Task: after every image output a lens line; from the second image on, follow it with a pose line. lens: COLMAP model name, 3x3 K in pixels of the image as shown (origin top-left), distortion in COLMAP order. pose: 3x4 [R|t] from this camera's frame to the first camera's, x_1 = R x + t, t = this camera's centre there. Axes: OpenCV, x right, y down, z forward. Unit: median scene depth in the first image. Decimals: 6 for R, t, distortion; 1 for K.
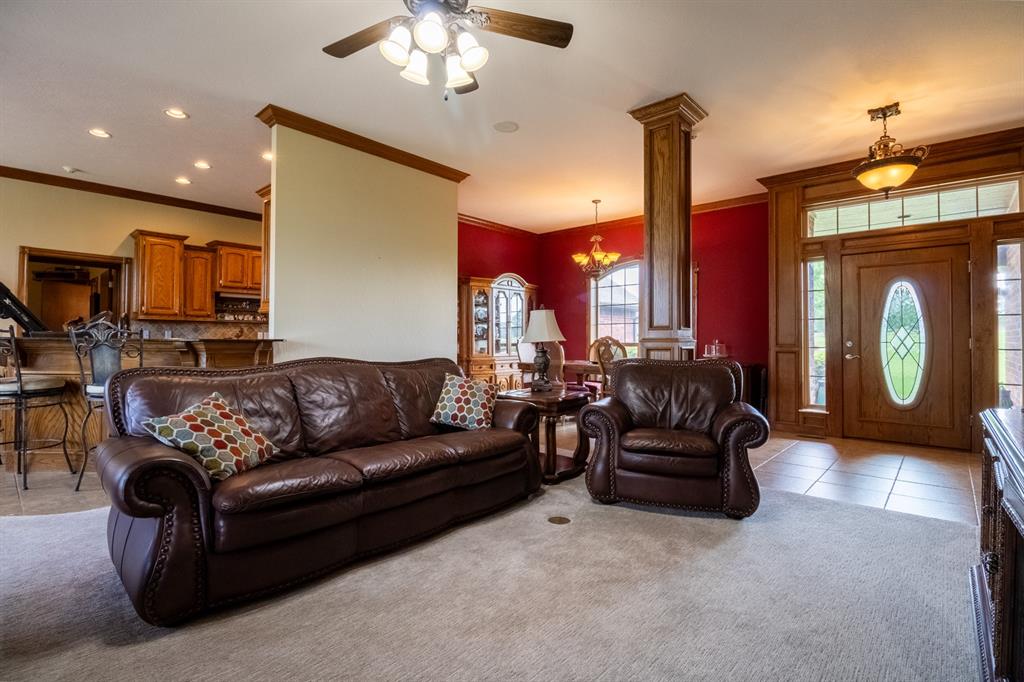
lens RADIAL K [[483.9, 0, 516.2], [0, 483.9, 336.2], [0, 0, 1]] dist [-0.000098, -0.000215]
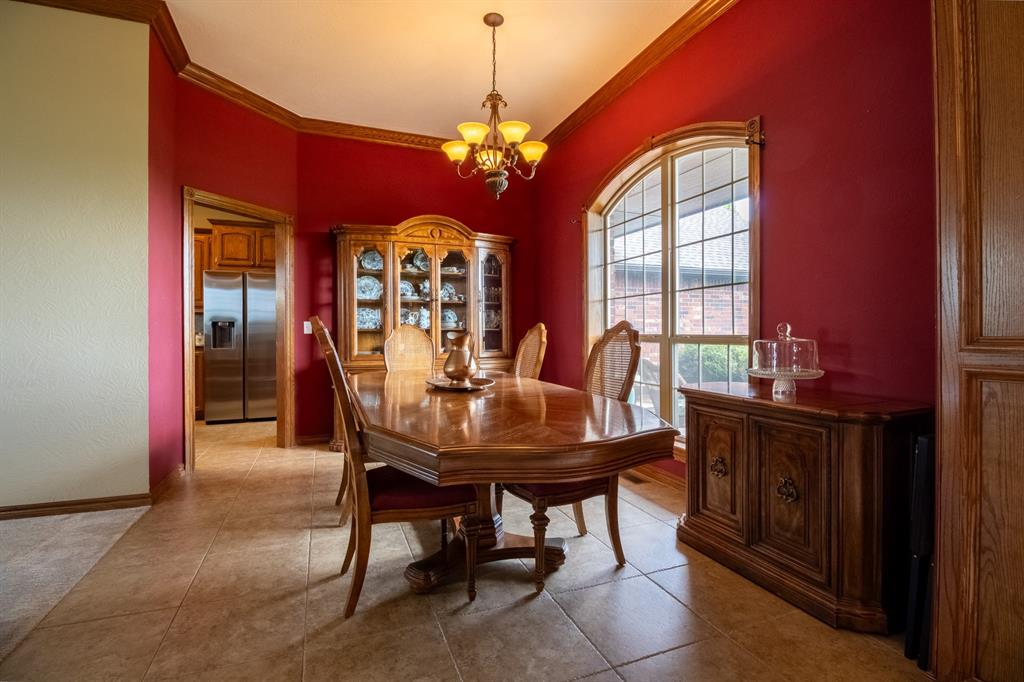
lens RADIAL K [[483.9, 0, 516.2], [0, 483.9, 336.2], [0, 0, 1]] dist [-0.000098, -0.000215]
pose [[0.895644, -0.004717, -0.444746, 0.314903], [0.010977, 0.999874, 0.011501, 0.007558], [0.444636, -0.015183, 0.895583, 0.496818]]
